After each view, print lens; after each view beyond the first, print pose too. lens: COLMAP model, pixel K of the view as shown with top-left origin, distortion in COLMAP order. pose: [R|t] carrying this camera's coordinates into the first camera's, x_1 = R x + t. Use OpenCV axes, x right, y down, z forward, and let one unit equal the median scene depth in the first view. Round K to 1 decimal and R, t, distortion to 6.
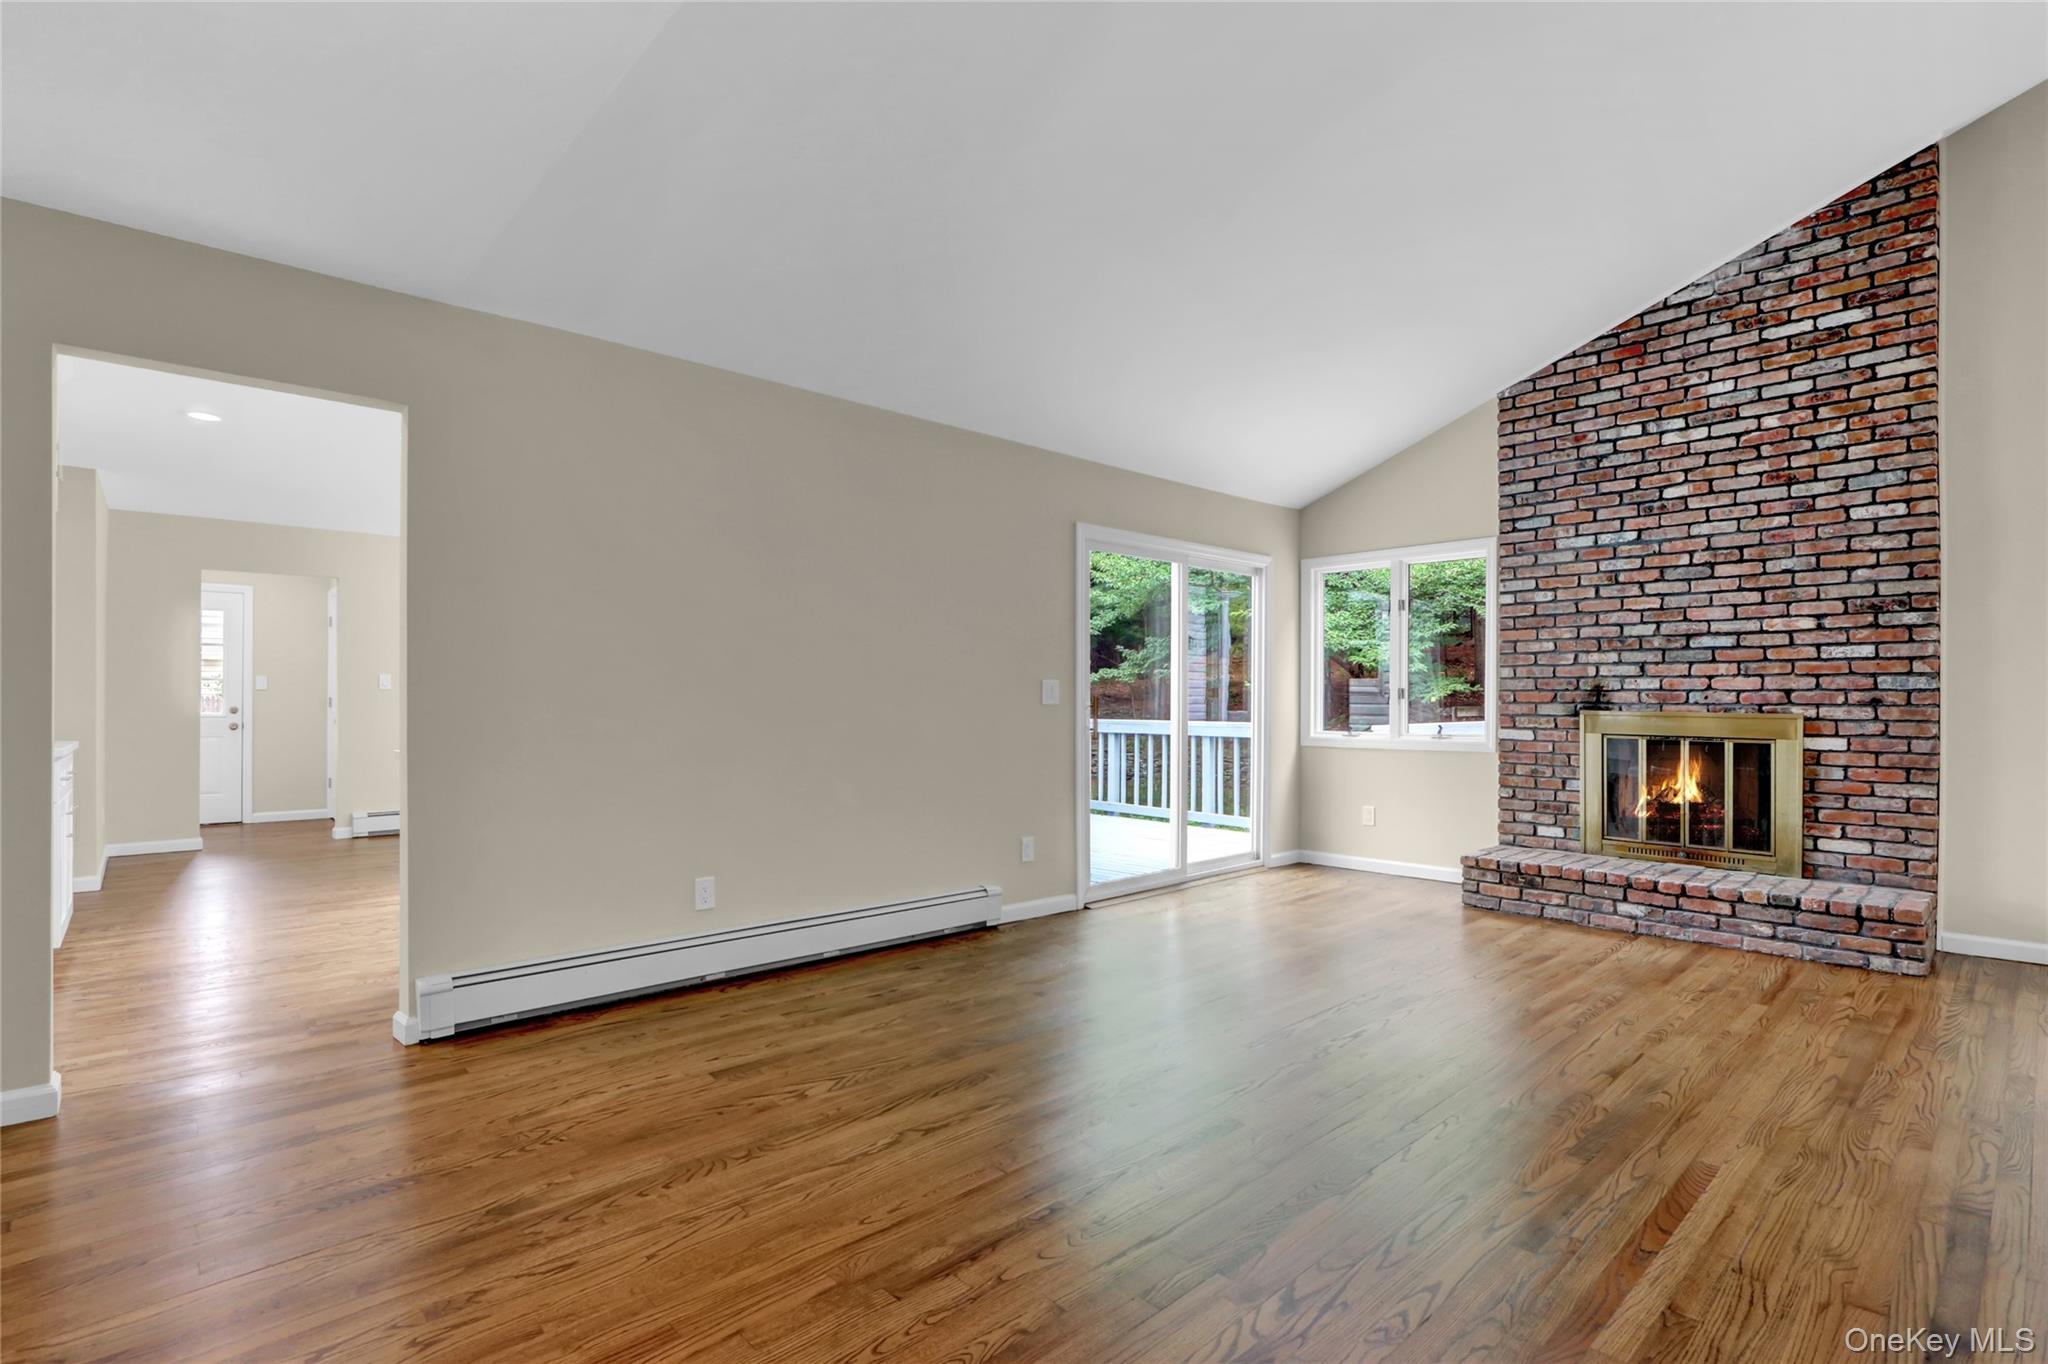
lens RADIAL K [[955.6, 0, 1014.4], [0, 955.6, 685.6], [0, 0, 1]] dist [-0.018380, 0.002713]
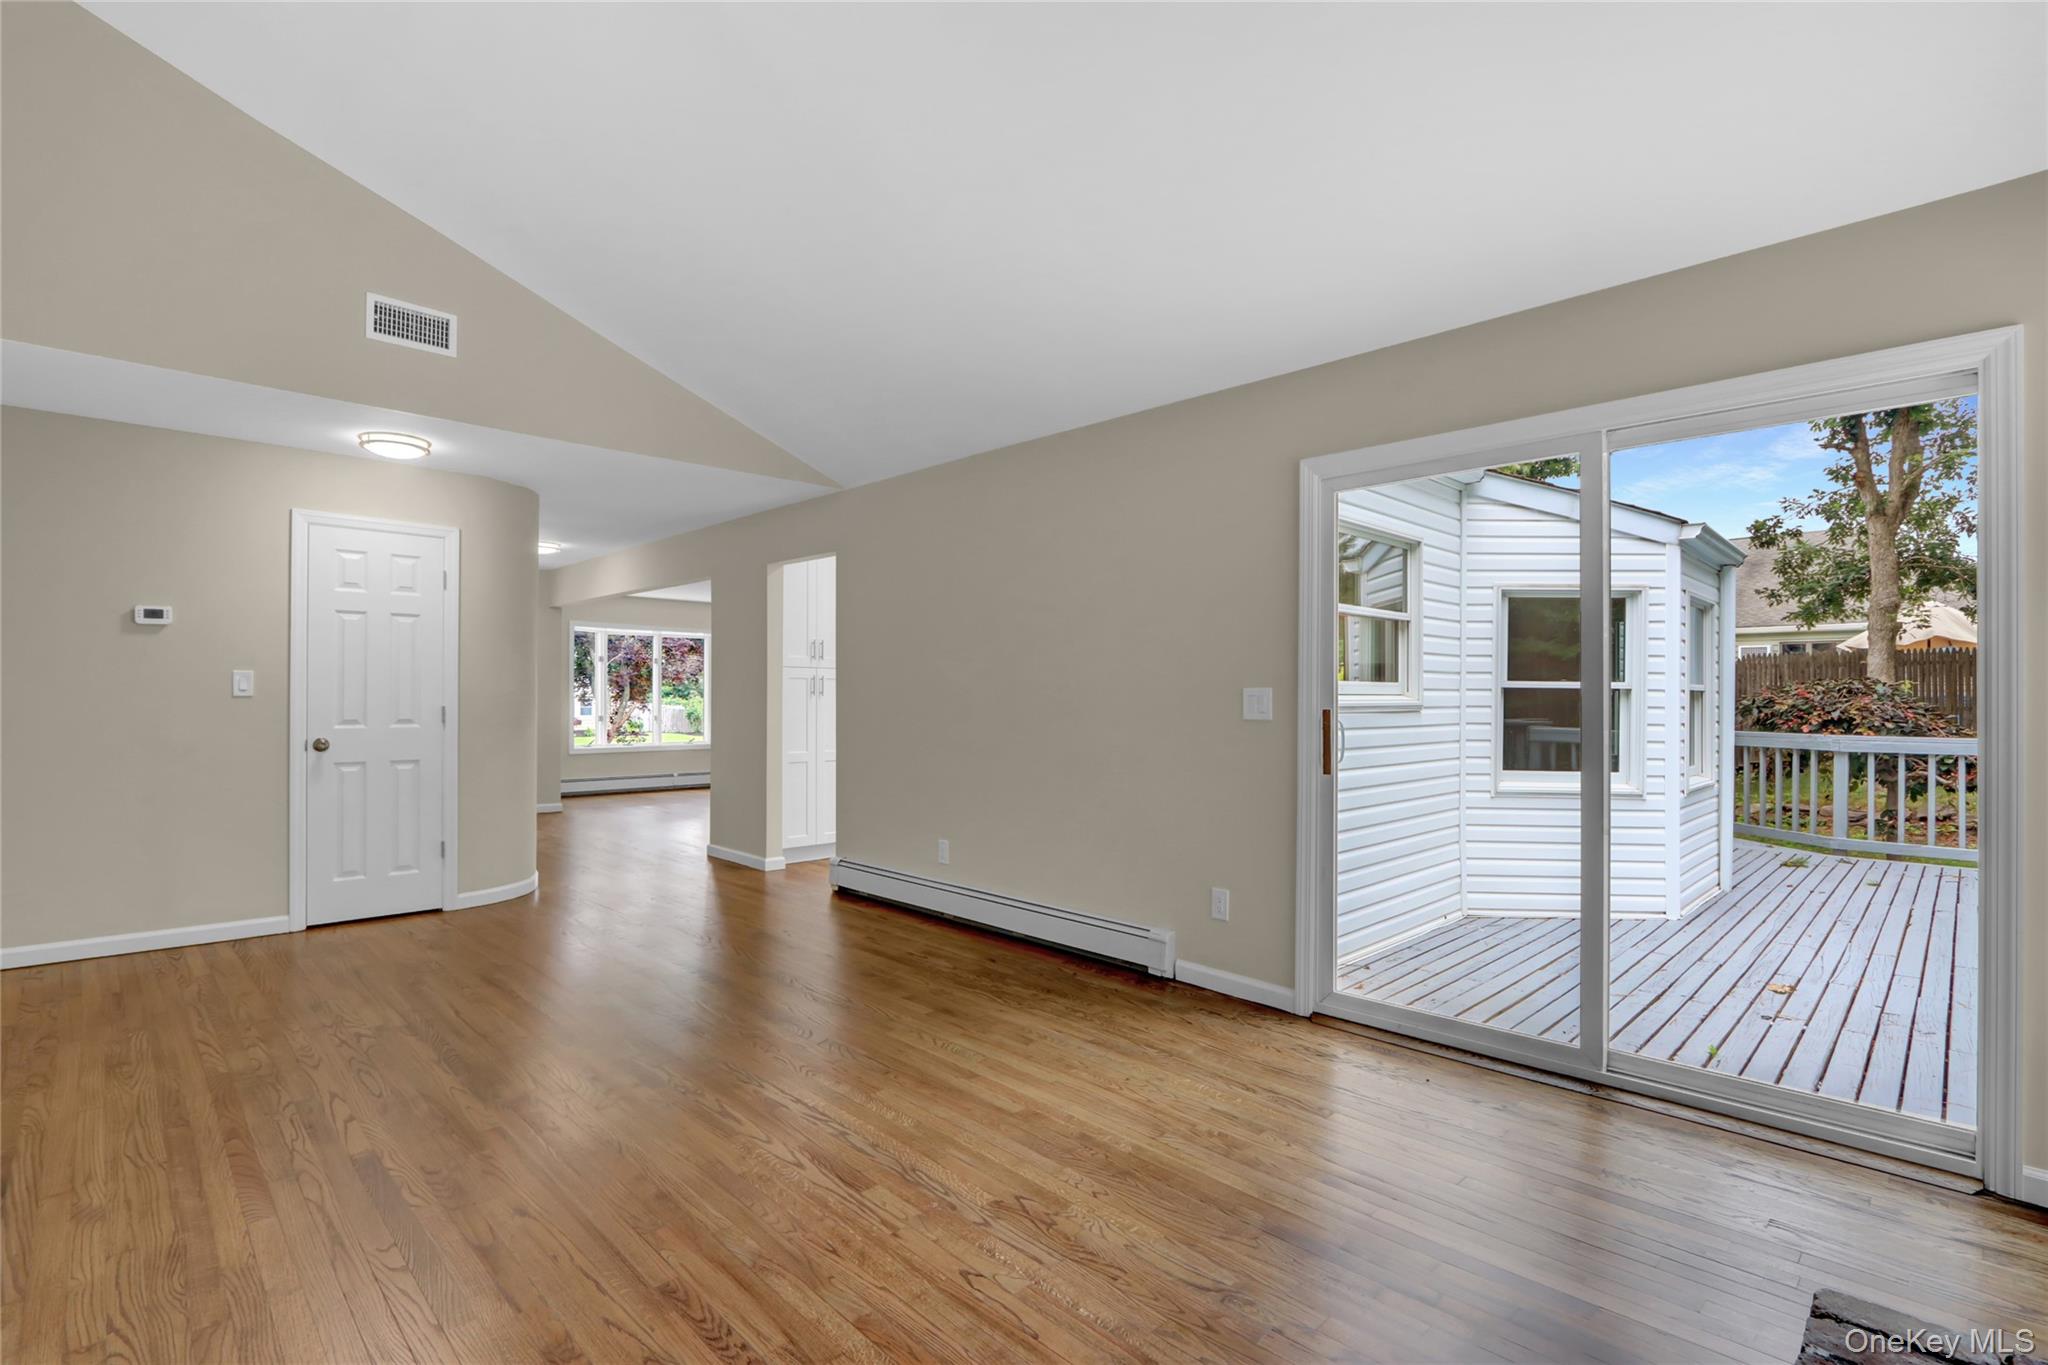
lens RADIAL K [[955.6, 0, 1017.1], [0, 955.6, 696.2], [0, 0, 1]] dist [-0.018380, 0.002713]
pose [[0.034079, -0.006402, -0.999399, 1.082477], [0.007115, 0.999956, -0.006163, 0.005150], [0.999394, -0.006901, 0.034123, 1.101046]]
